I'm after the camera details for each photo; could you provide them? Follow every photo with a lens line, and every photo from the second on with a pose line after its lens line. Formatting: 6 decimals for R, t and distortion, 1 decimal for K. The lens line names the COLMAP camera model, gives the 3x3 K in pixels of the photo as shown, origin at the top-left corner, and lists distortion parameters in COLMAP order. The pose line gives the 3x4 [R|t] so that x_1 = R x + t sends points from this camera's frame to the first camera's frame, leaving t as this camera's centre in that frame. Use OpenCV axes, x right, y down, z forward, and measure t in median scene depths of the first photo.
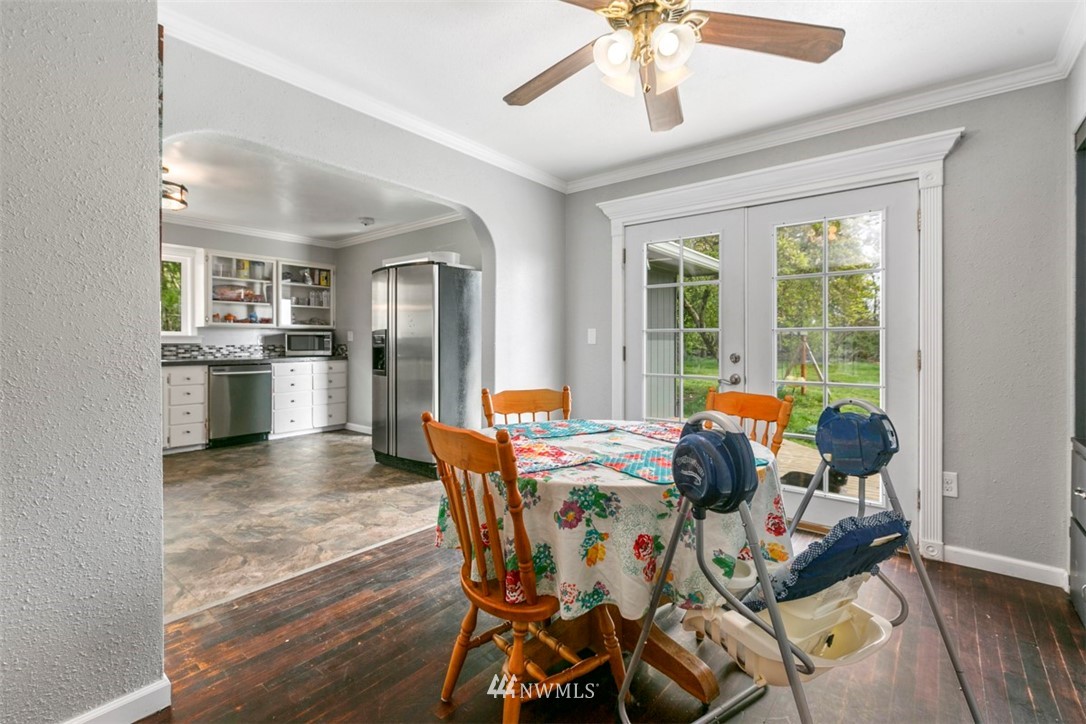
lens RADIAL K [[487.4, 0, 548.9], [0, 487.4, 353.9], [0, 0, 1]] dist [-0.001951, -0.000208]
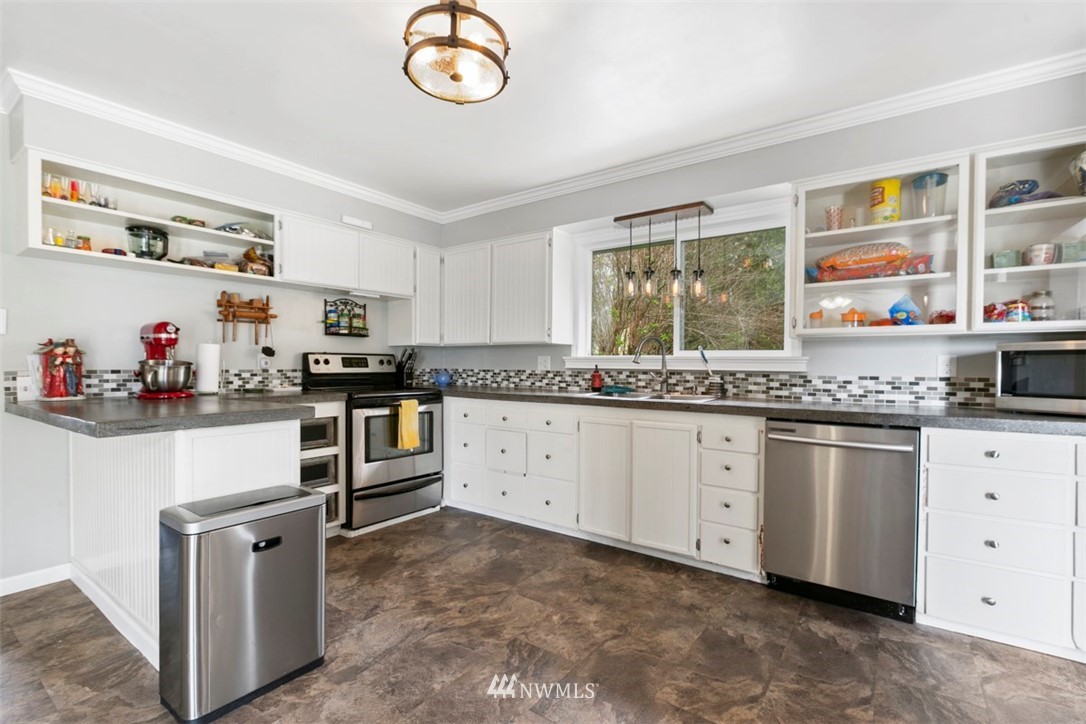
lens RADIAL K [[488.8, 0, 544.1], [0, 488.8, 368.5], [0, 0, 1]] dist [0.001214, -0.000024]
pose [[0.053555, 0.009749, -0.998517, -0.211866], [-0.030208, 0.999510, 0.008139, -0.021013], [0.998108, 0.029727, 0.053823, 0.704488]]
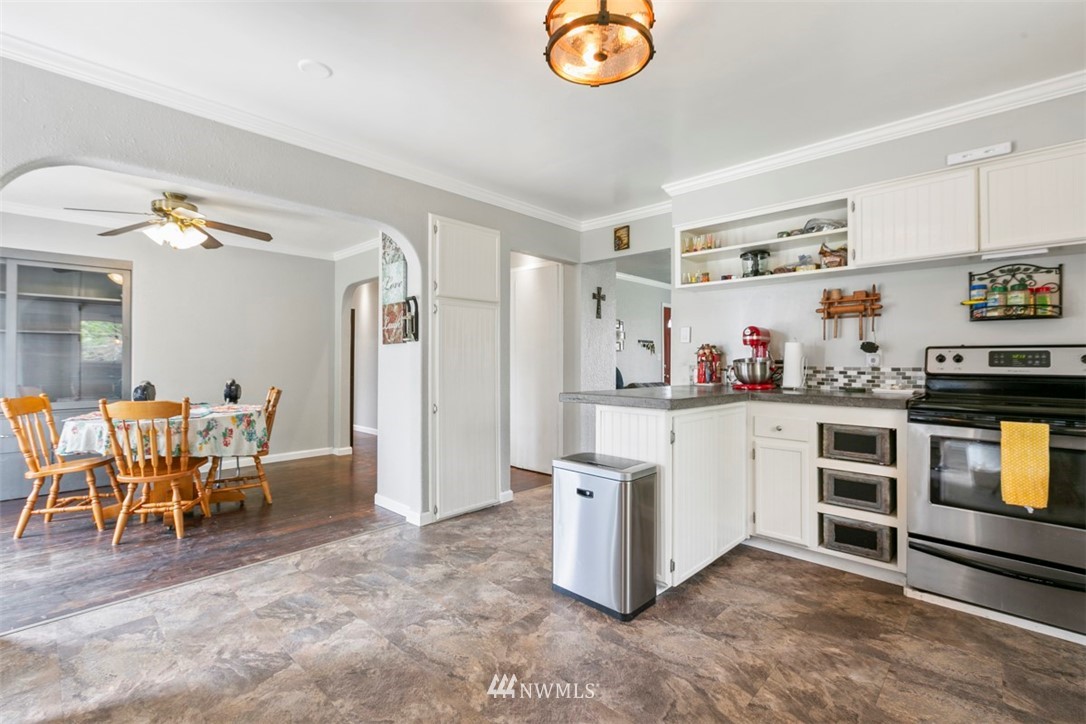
lens RADIAL K [[487.4, 0, 548.9], [0, 487.4, 353.9], [0, 0, 1]] dist [-0.001951, -0.000208]
pose [[-0.996801, -0.000809, 0.079915, -0.525482], [0.000367, 0.999892, 0.014691, -0.027455], [-0.079918, 0.014673, -0.996693, 0.961719]]
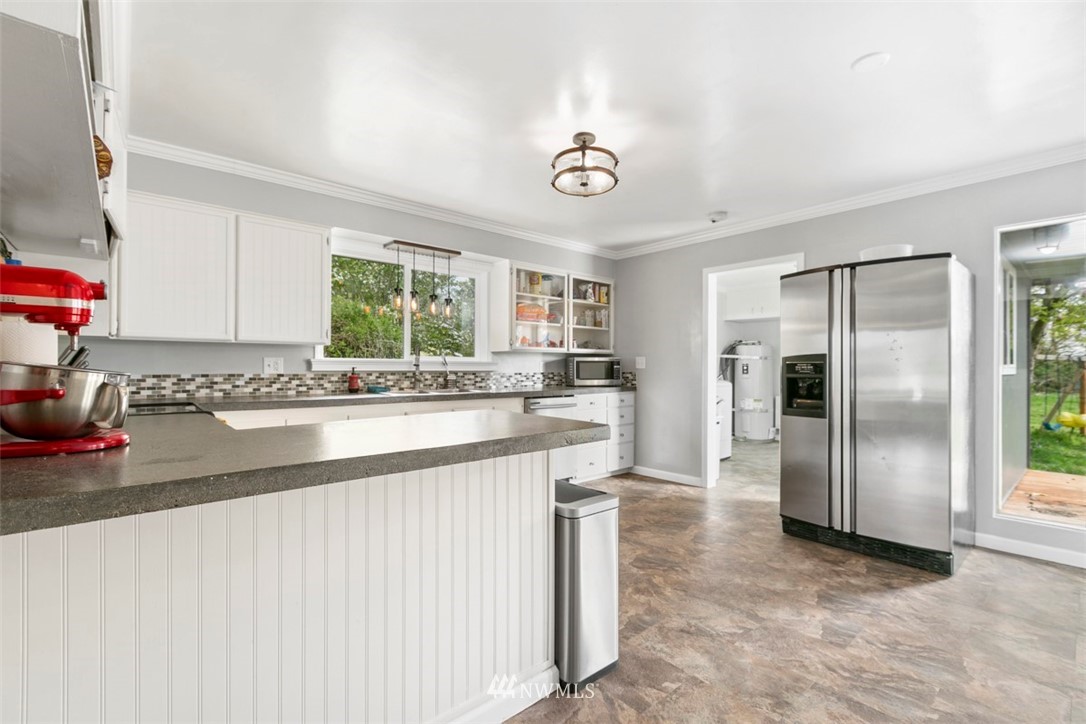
lens RADIAL K [[488.8, 0, 544.1], [0, 488.8, 368.5], [0, 0, 1]] dist [0.001214, -0.000024]
pose [[0.983771, 0.003228, -0.179398, -0.483273], [-0.007194, 0.999744, -0.021465, -0.007717], [0.179283, 0.022407, 0.983542, 0.167992]]
